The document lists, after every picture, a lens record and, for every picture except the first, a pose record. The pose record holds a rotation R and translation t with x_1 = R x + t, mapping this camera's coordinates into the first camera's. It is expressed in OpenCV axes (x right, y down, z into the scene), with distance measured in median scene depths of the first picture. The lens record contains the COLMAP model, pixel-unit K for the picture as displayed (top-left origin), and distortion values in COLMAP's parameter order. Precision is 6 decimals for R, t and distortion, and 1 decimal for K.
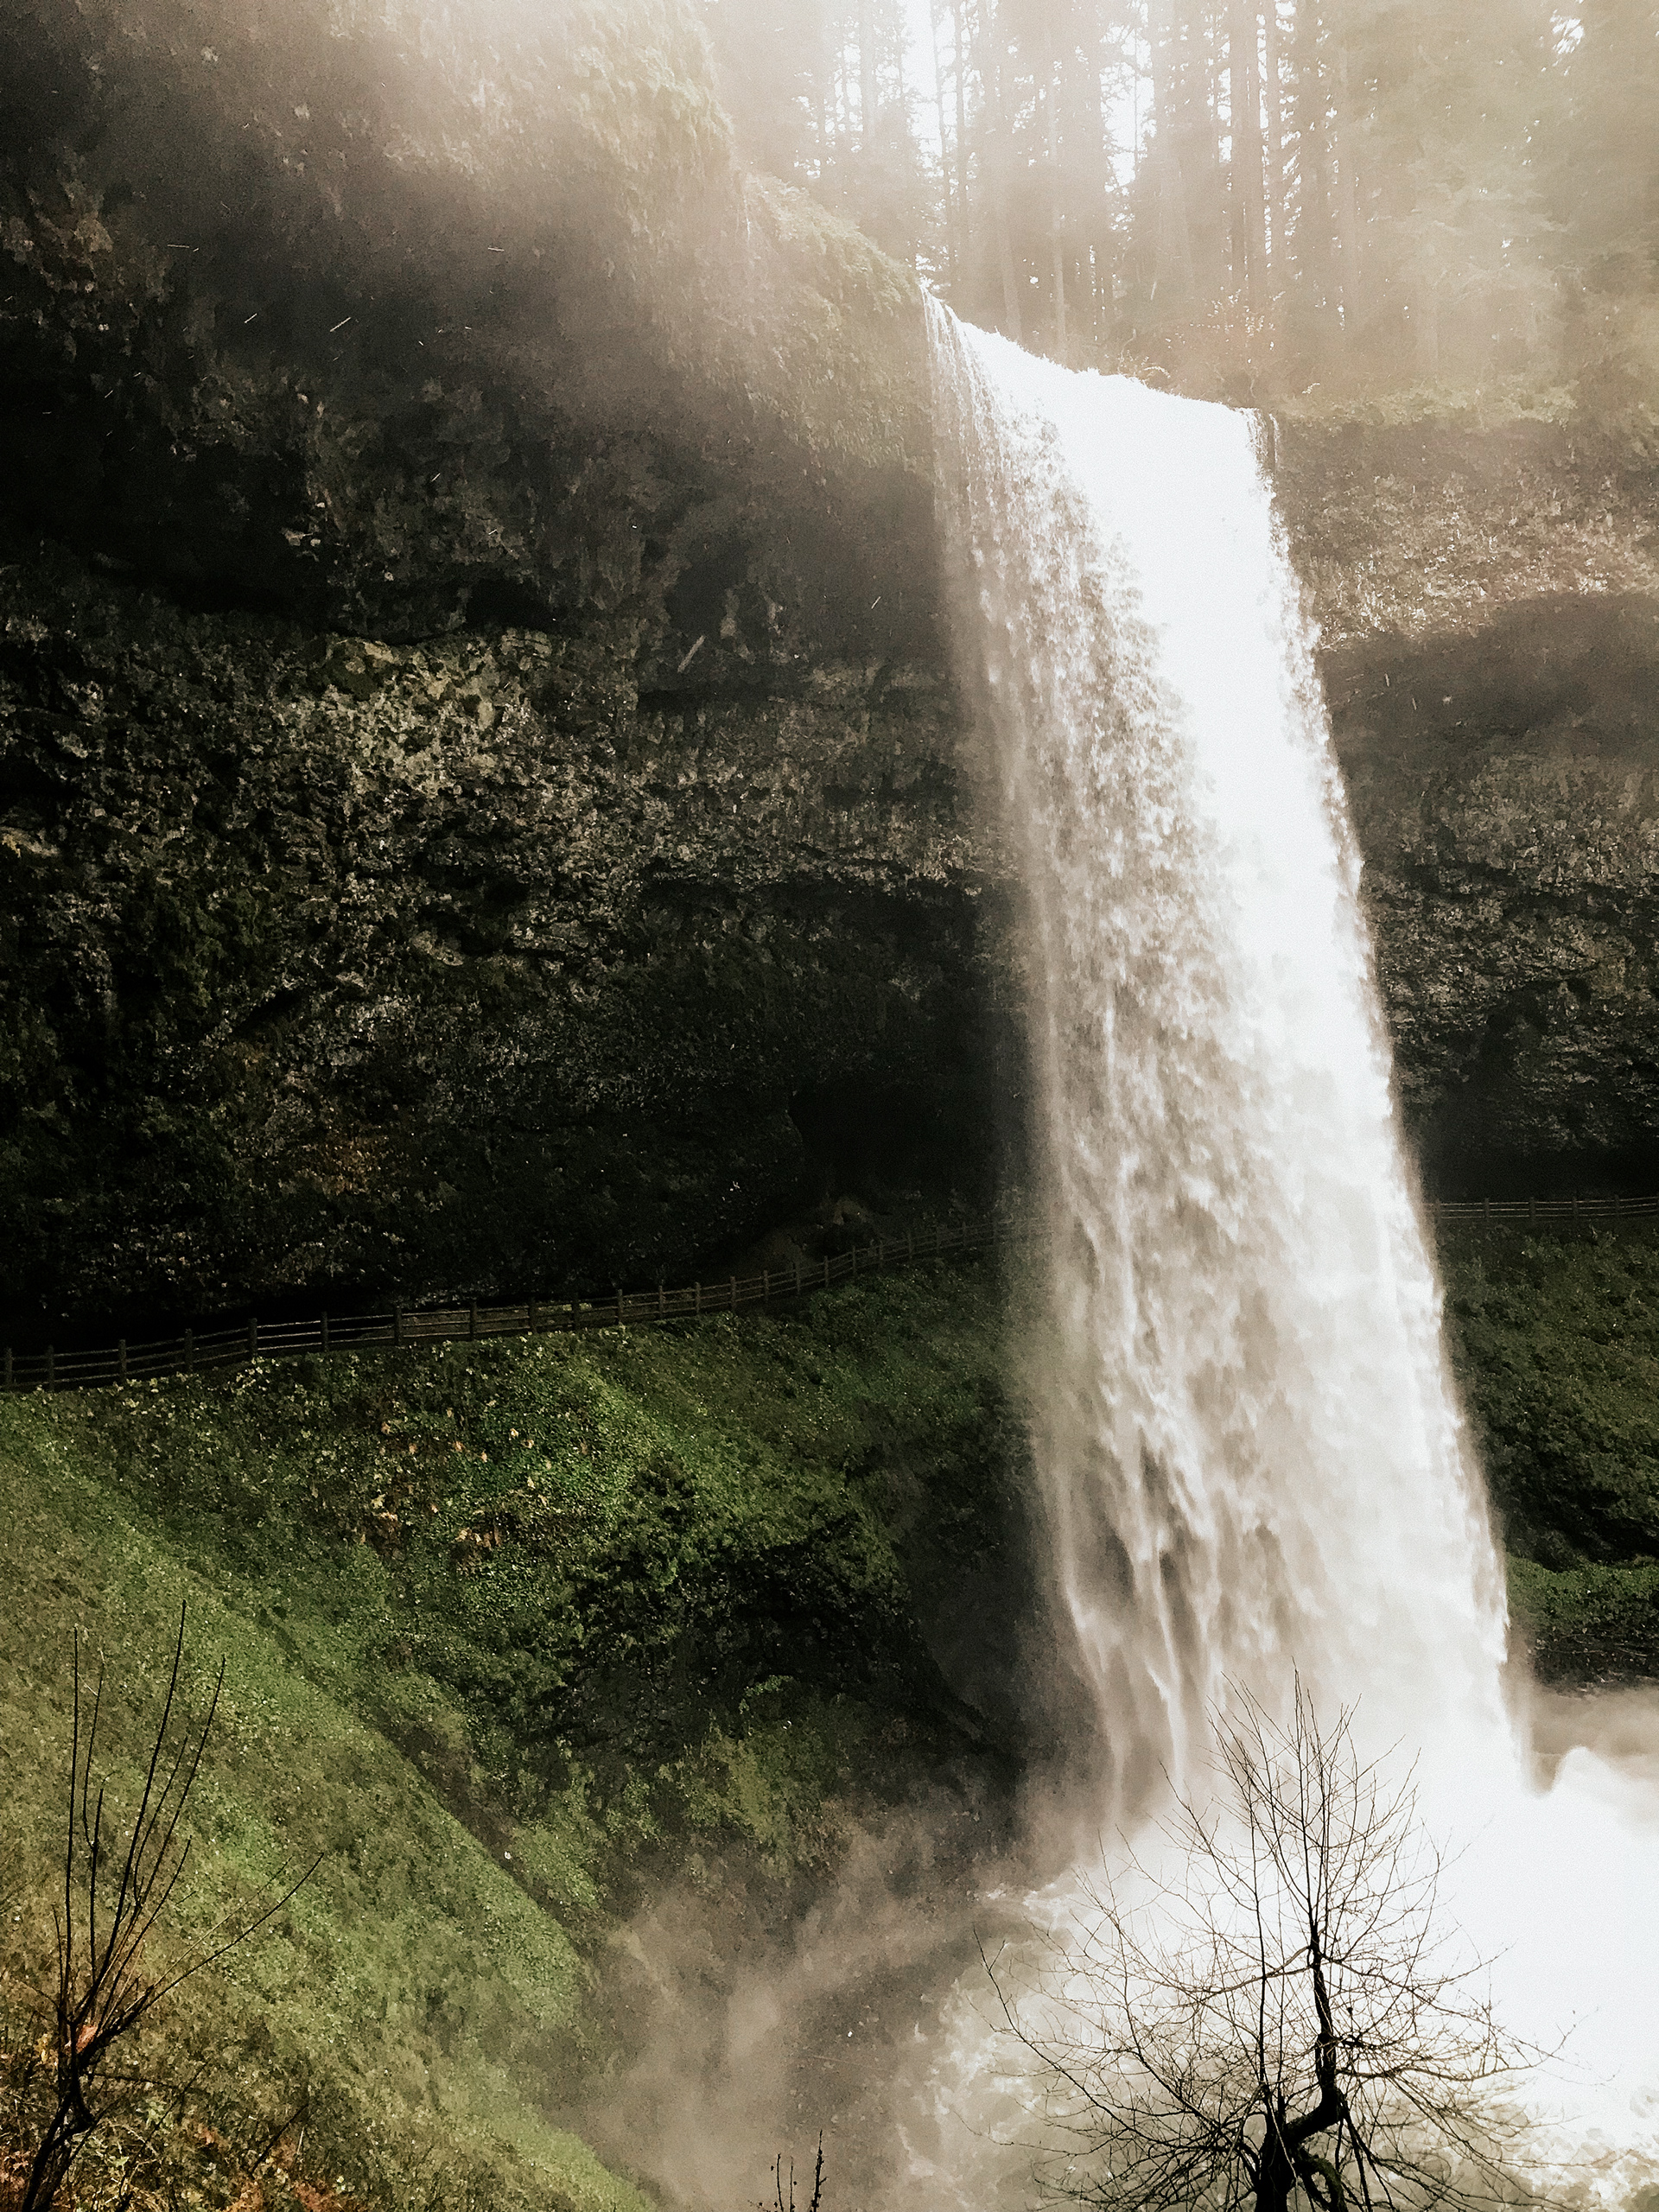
lens RADIAL K [[1826.1, 0, 856.6], [0, 1826.1, 1091.6], [0, 0, 1]] dist [0.068956, -0.145557]
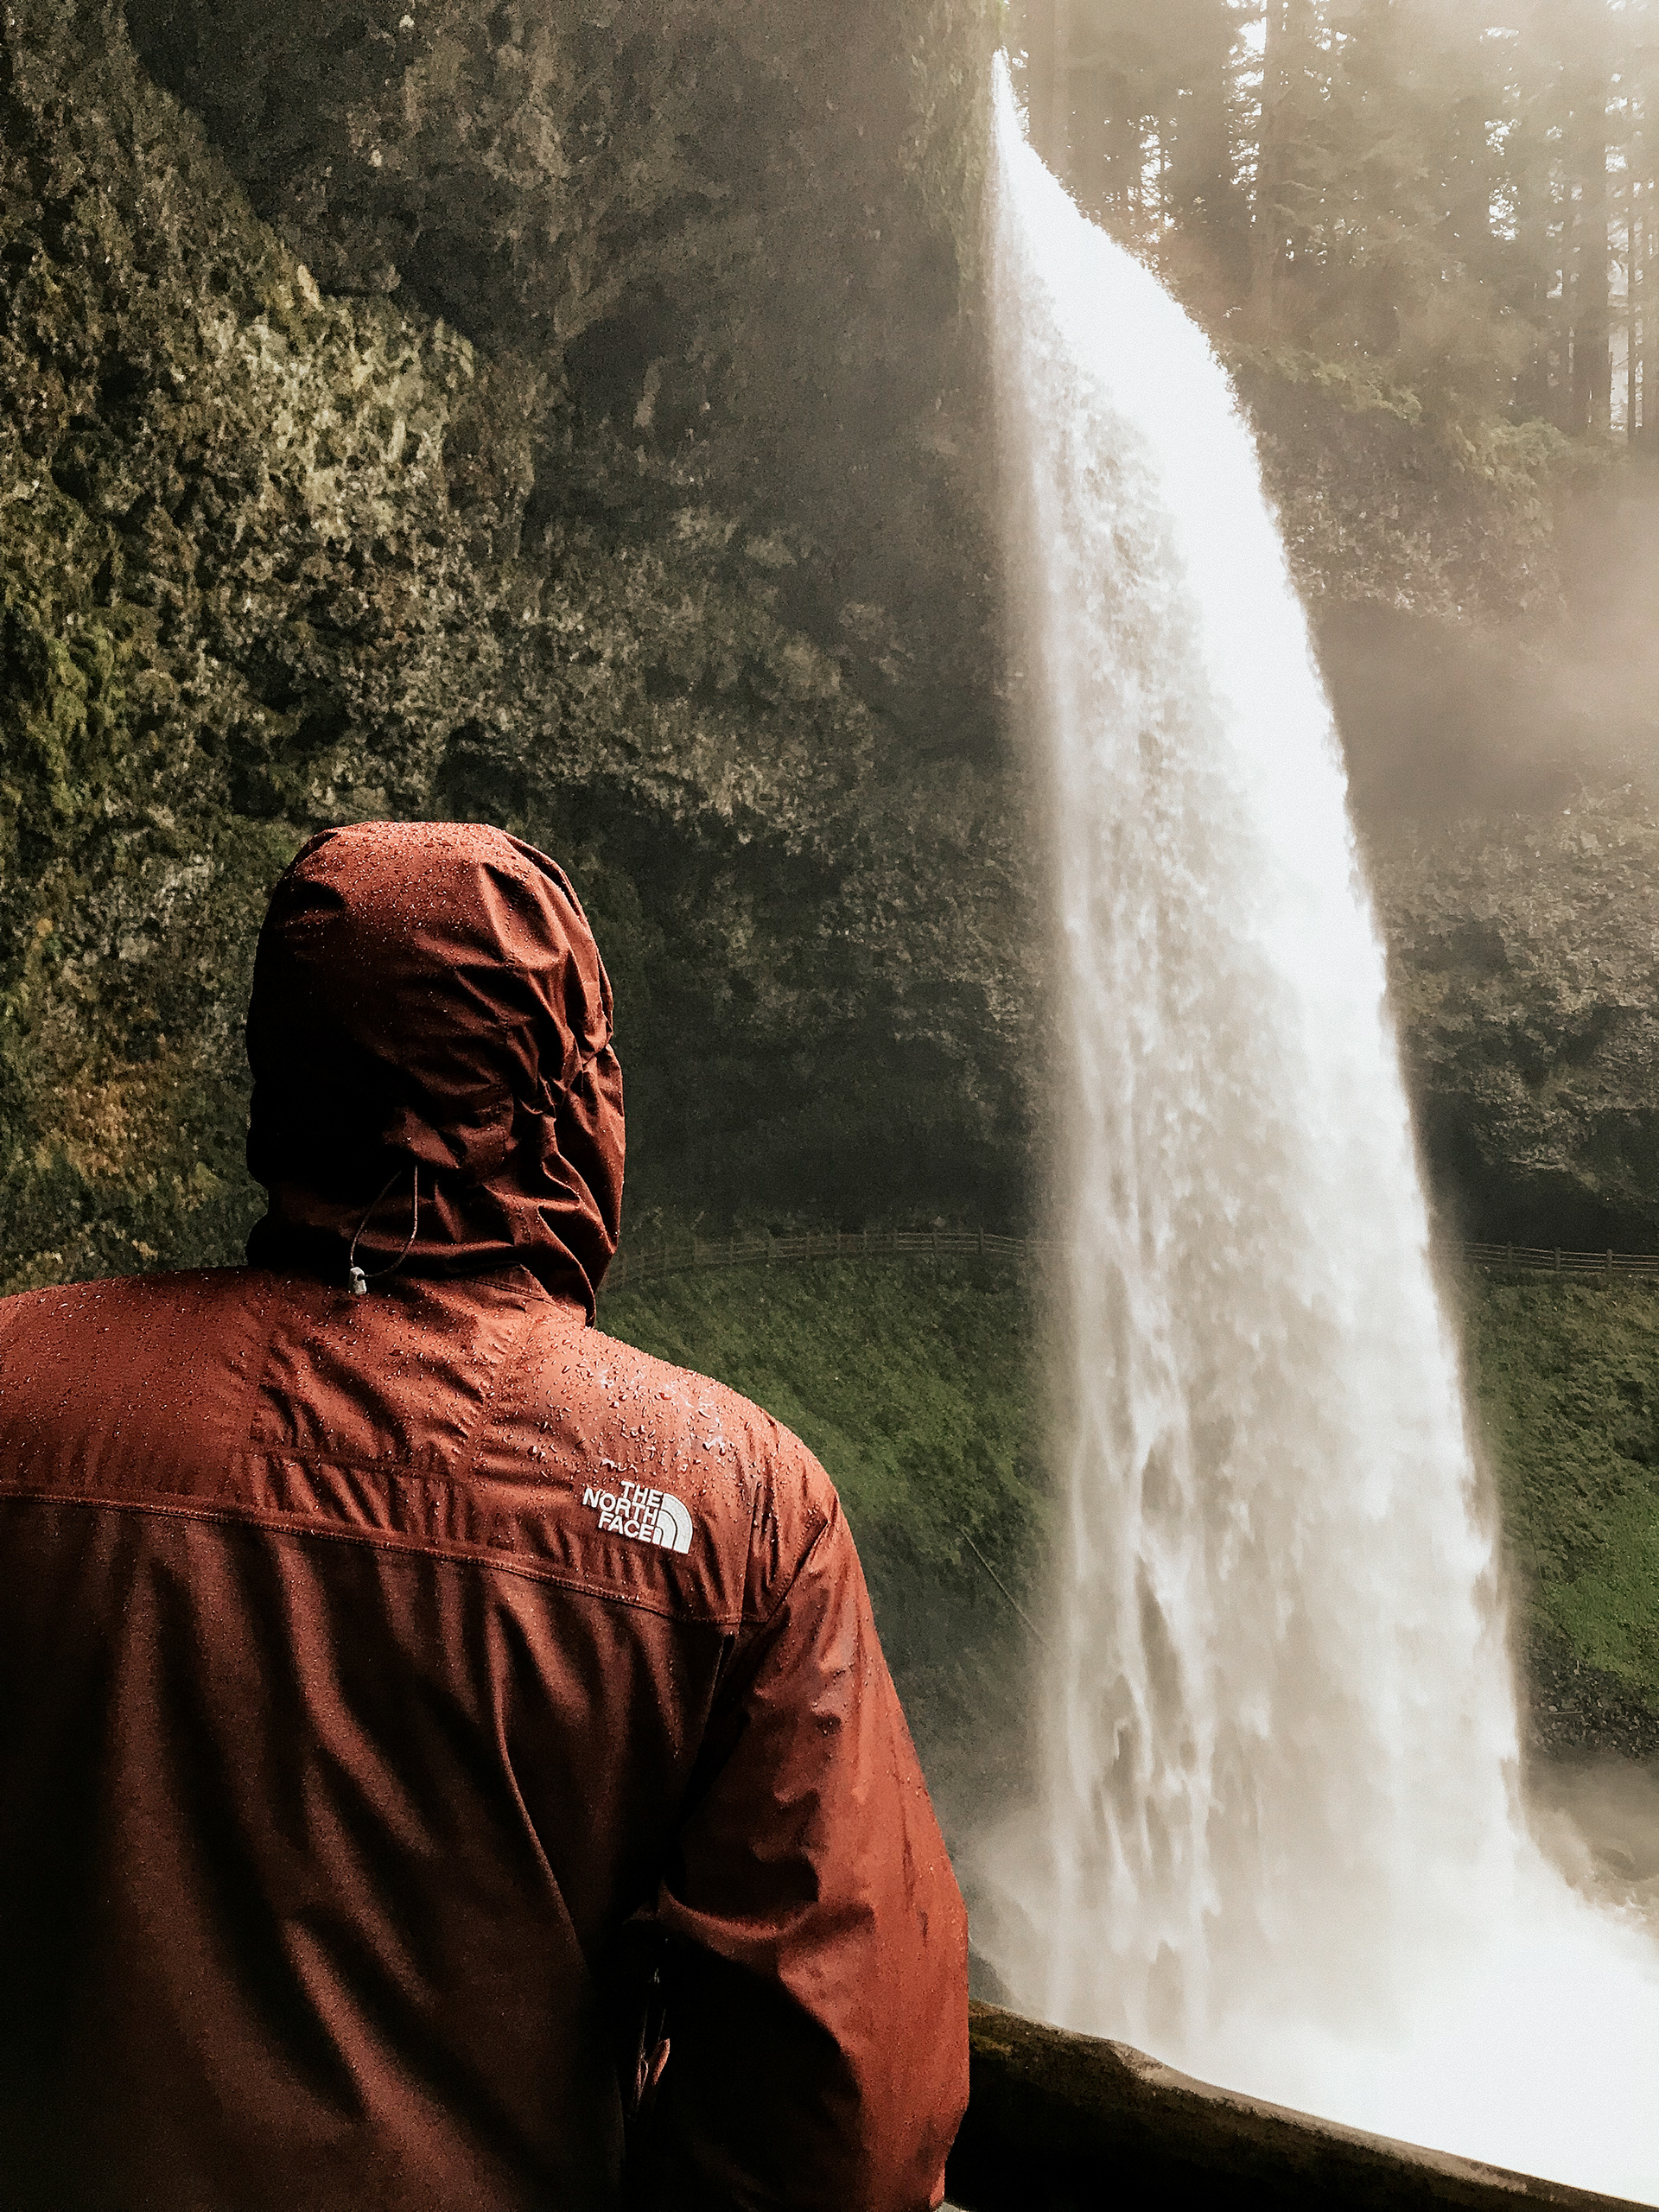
lens RADIAL K [[1826.1, 0, 858.5], [0, 1826.1, 1082.5], [0, 0, 1]] dist [0.068956, -0.145557]
pose [[0.893791, 0.073933, 0.442348, -0.285768], [-0.065462, 0.997262, -0.034409, 0.026706], [-0.443681, 0.001798, 0.896183, 0.308639]]
